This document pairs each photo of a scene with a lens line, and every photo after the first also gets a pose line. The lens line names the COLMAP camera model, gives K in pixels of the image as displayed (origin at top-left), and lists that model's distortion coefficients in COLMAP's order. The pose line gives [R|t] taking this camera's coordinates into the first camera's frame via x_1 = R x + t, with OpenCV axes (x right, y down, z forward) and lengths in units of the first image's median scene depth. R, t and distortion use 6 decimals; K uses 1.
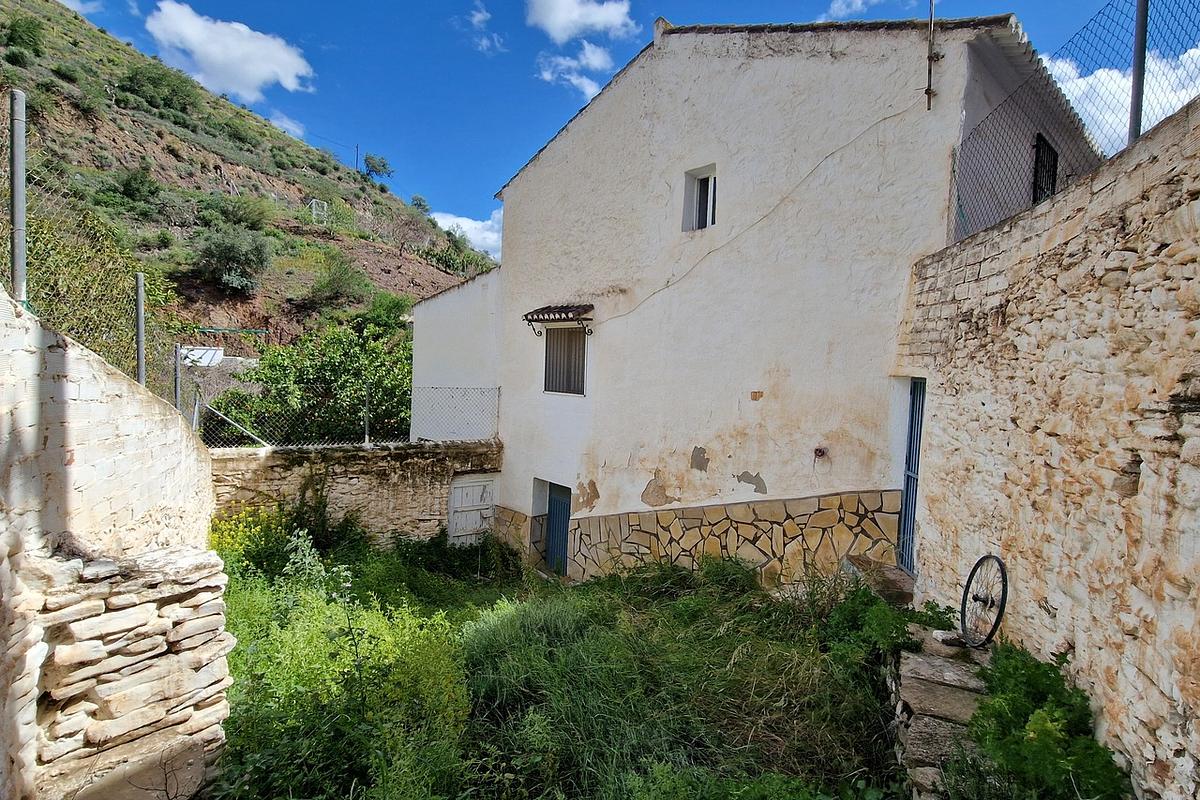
lens RADIAL K [[493.2, 0, 599.6], [0, 493.2, 400.1], [0, 0, 1]] dist [0.002645, -0.001827]
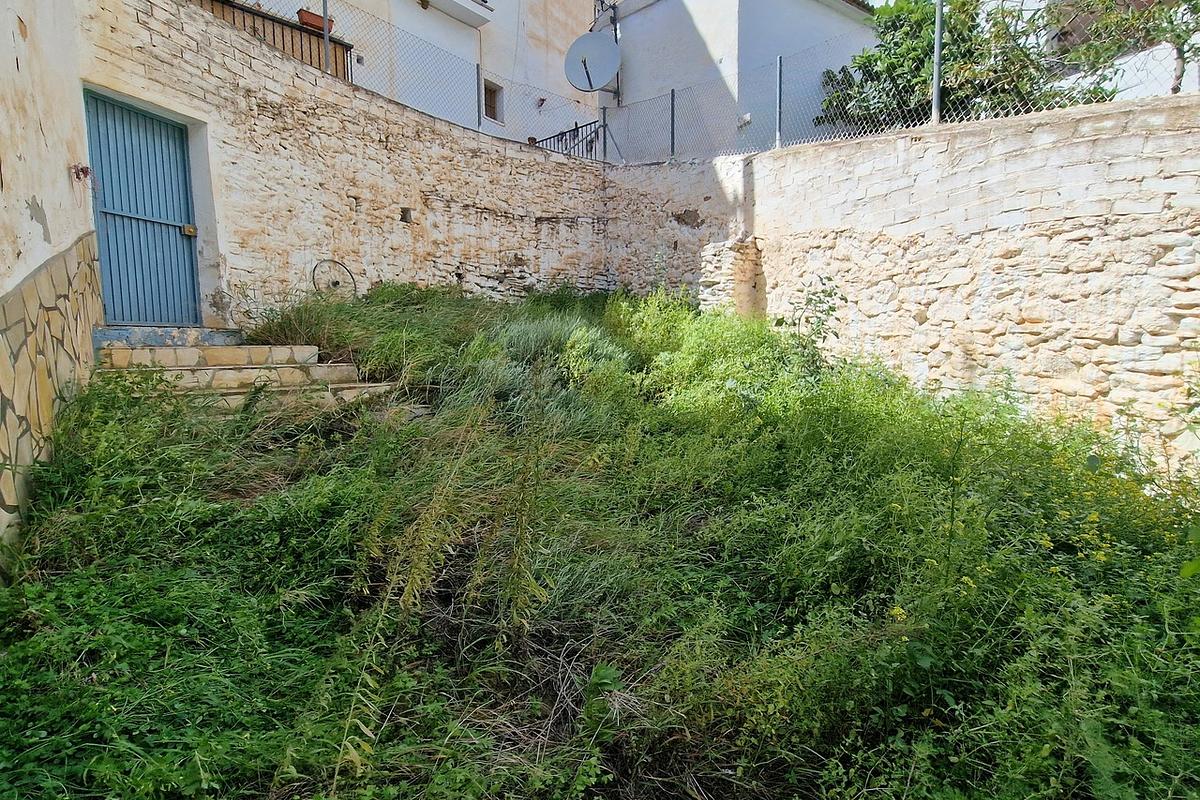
lens RADIAL K [[493.2, 0, 600.8], [0, 493.2, 398.6], [0, 0, 1]] dist [0.002645, -0.001827]
pose [[-0.964979, -0.081509, 0.249344, -0.621476], [-0.033011, 0.980678, 0.192822, 0.404076], [-0.260243, 0.177838, -0.949024, 2.388930]]
